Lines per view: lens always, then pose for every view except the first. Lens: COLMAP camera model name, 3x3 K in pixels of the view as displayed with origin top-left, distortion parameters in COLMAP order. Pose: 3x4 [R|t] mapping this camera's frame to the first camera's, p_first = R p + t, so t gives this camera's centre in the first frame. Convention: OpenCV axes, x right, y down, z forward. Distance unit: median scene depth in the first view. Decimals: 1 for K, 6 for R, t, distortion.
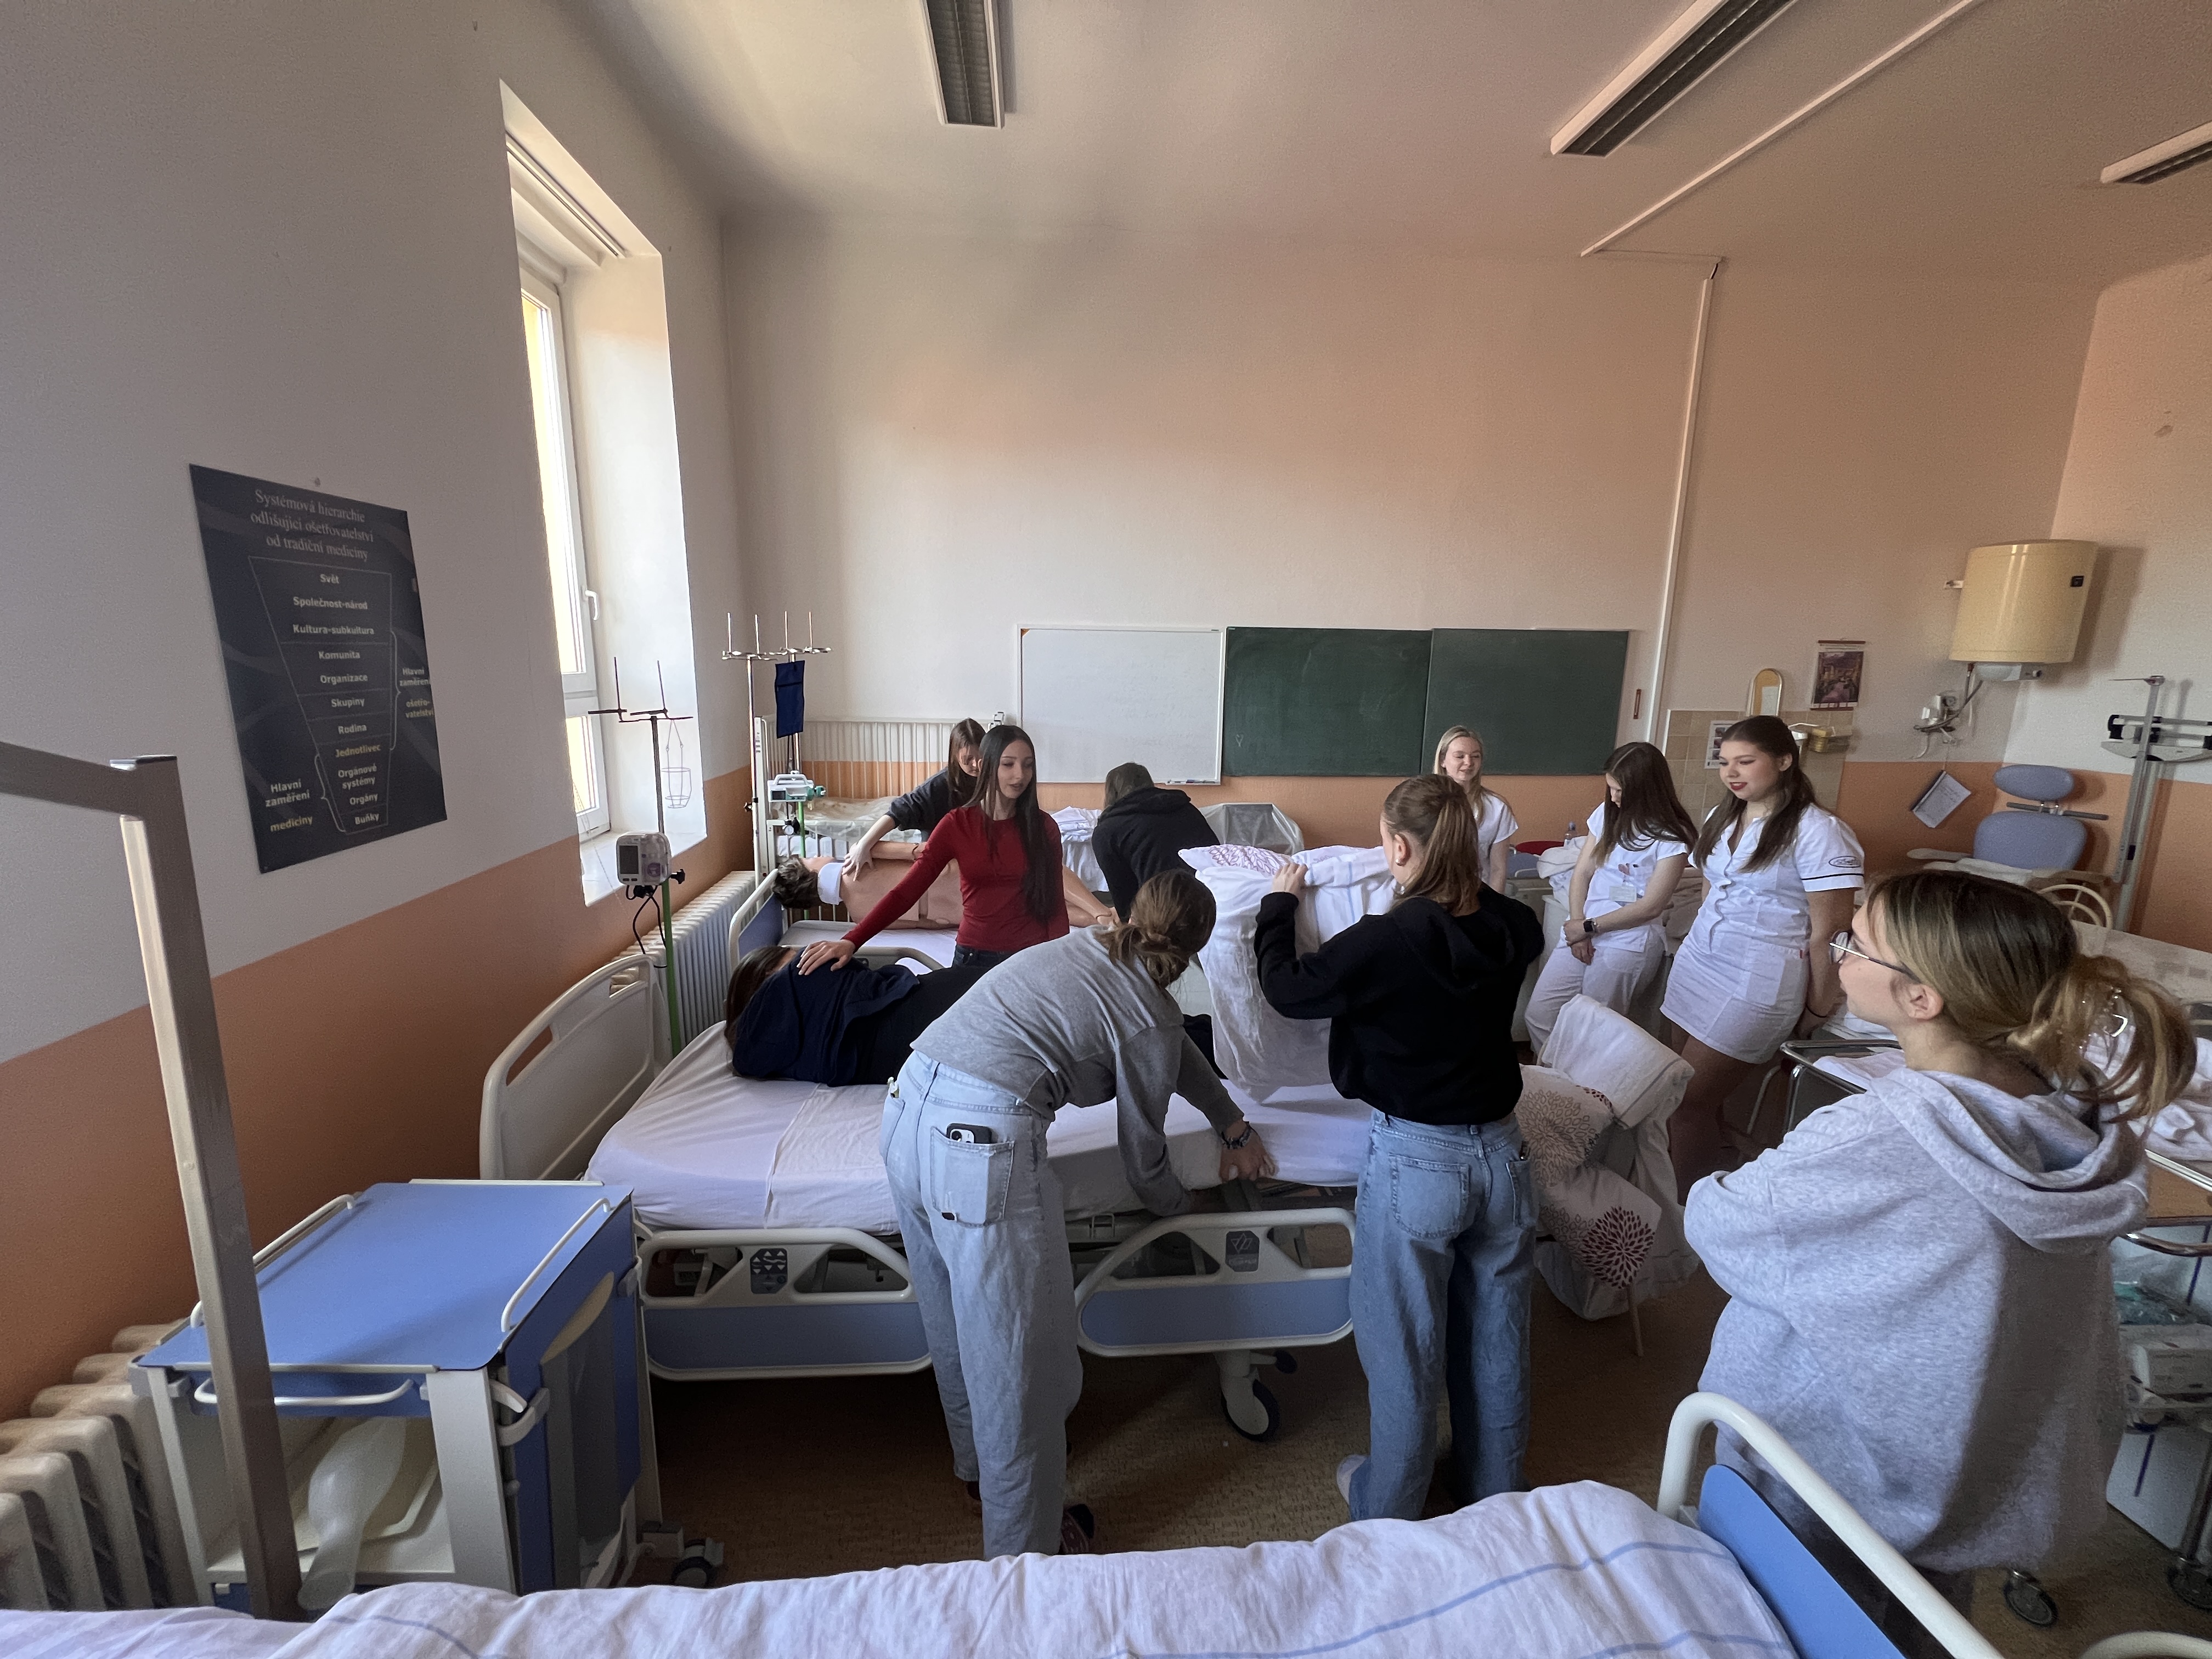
lens RADIAL K [[880.6, 0, 1099.4], [0, 880.6, 833.9], [0, 0, 1]] dist [-0.017787, 0.000112]
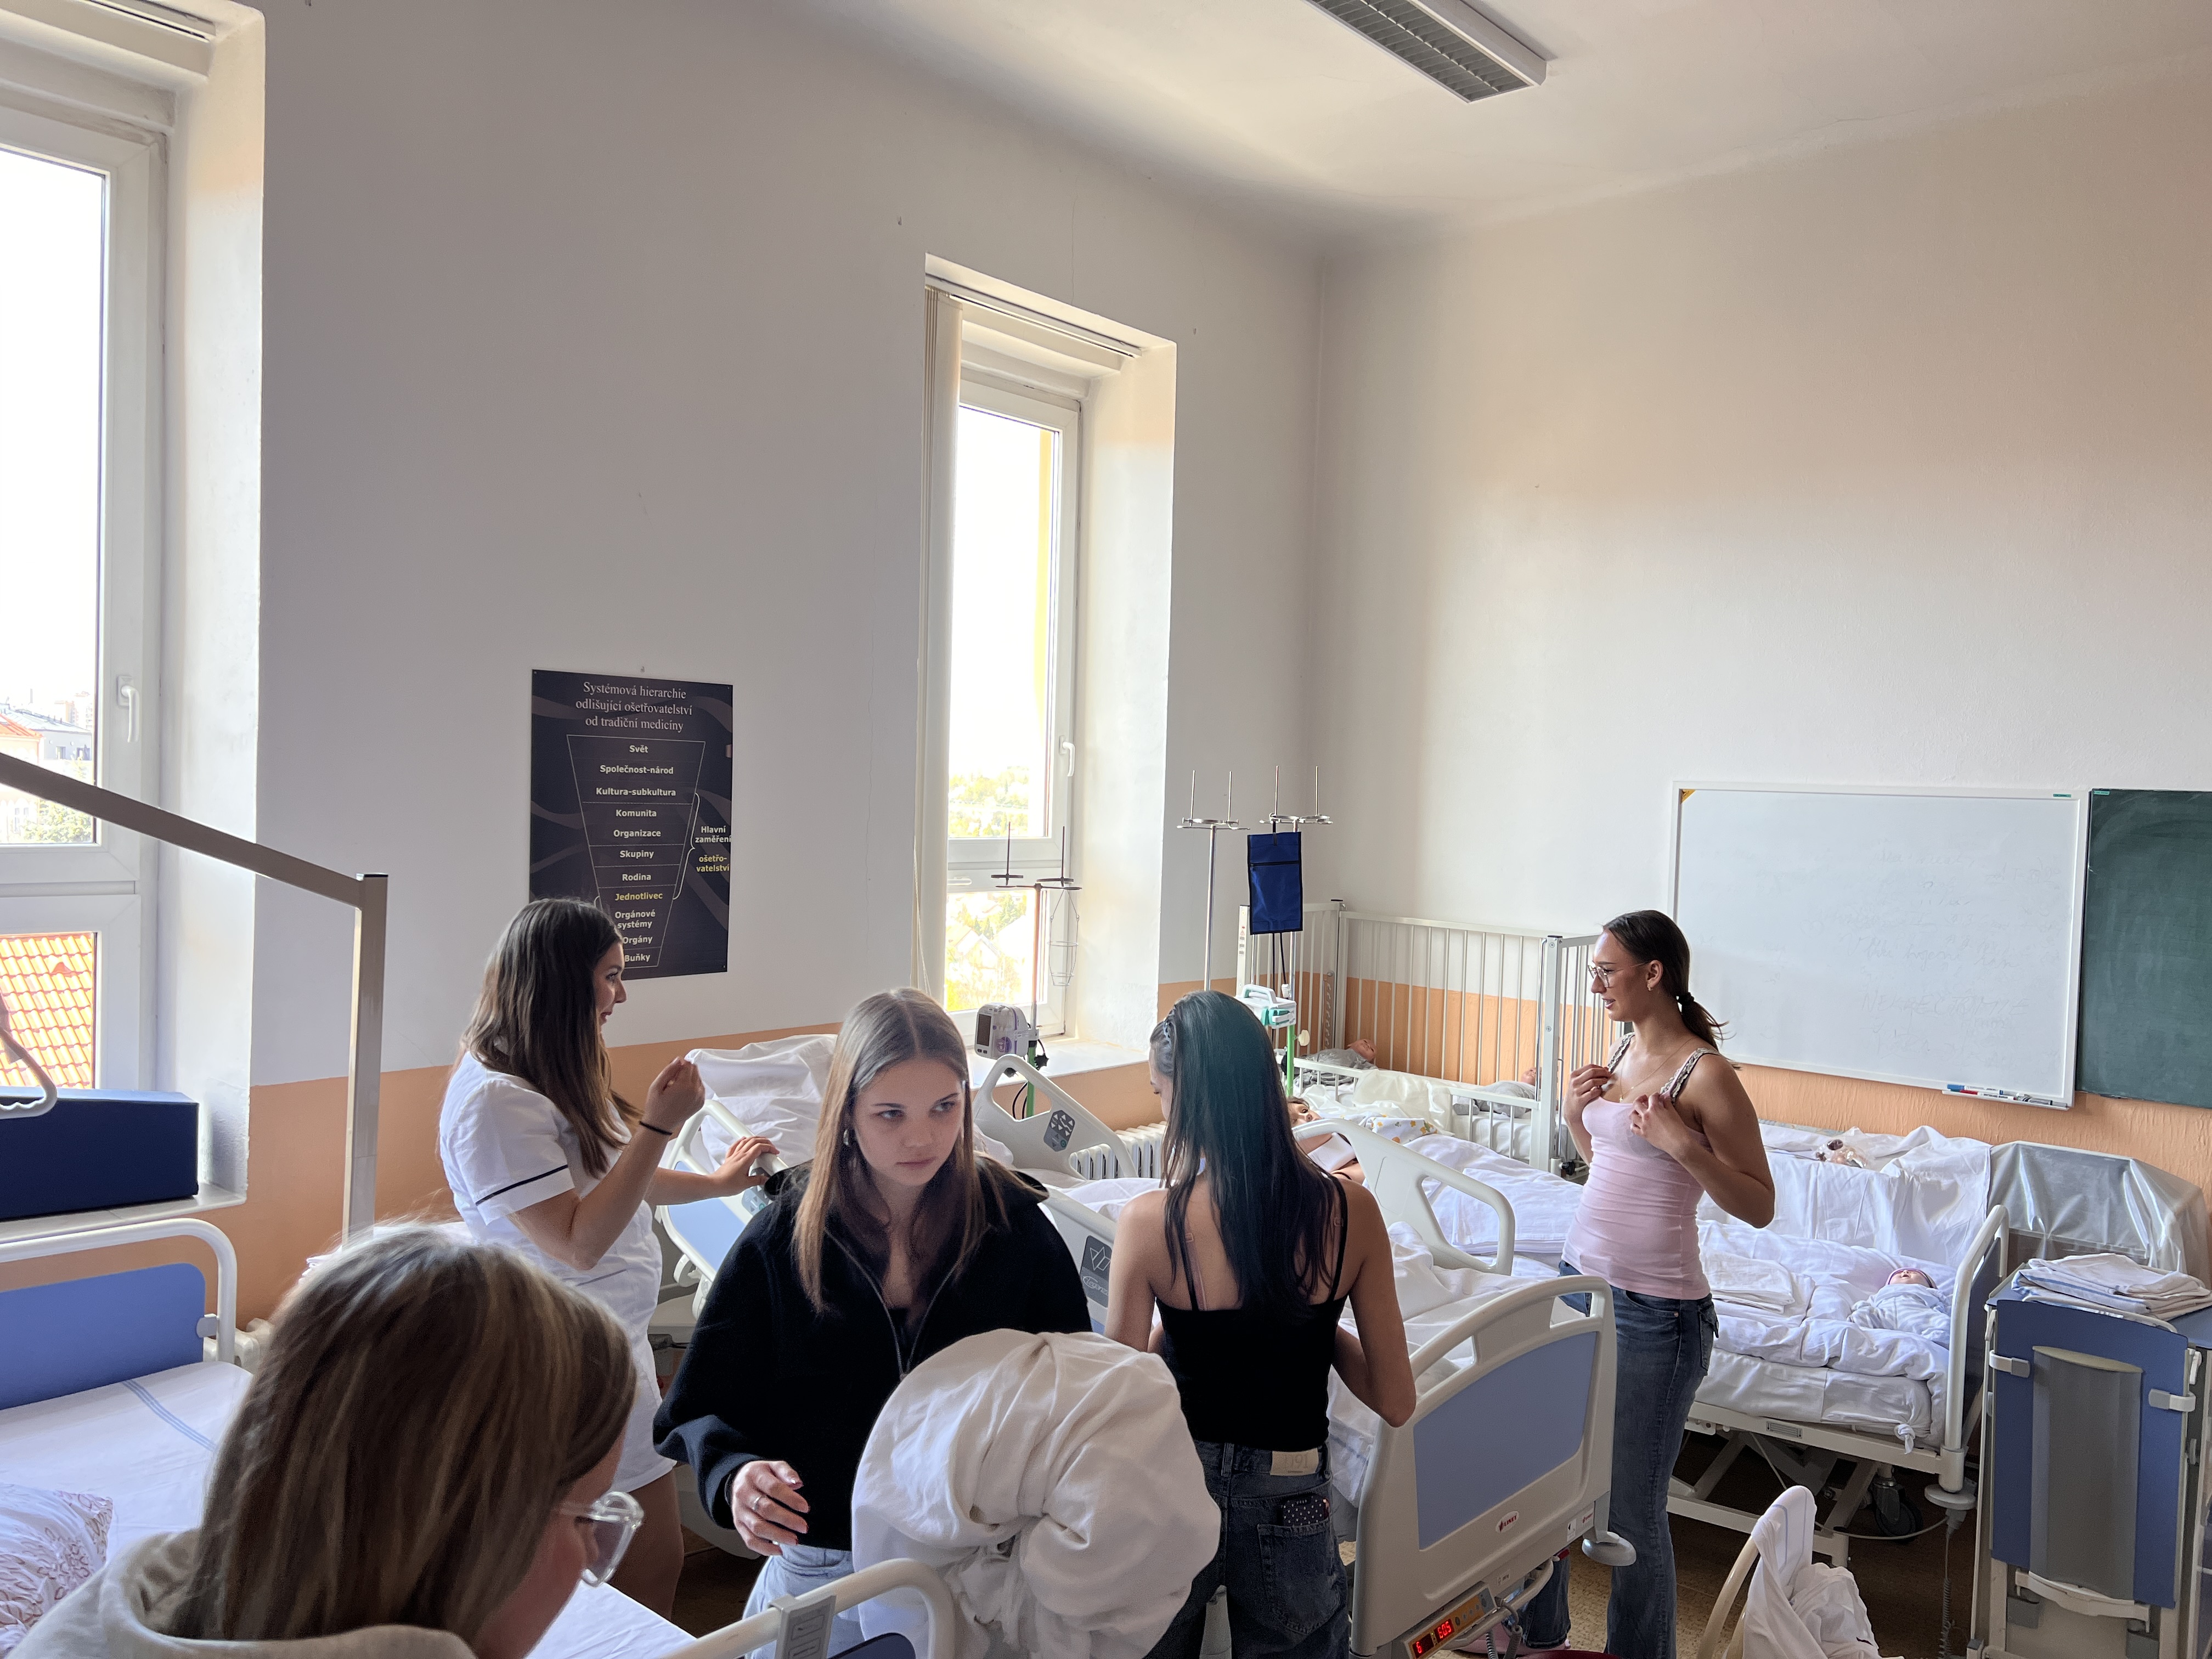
lens RADIAL K [[1660.9, 0, 1106.0], [0, 1660.9, 829.5], [0, 0, 1]] dist [0.023794, -0.000925]
pose [[0.685834, 0.025615, -0.727307, 1.111307], [-0.166231, 0.978474, -0.122292, -0.017930], [0.708518, 0.204773, 0.675329, -0.041971]]
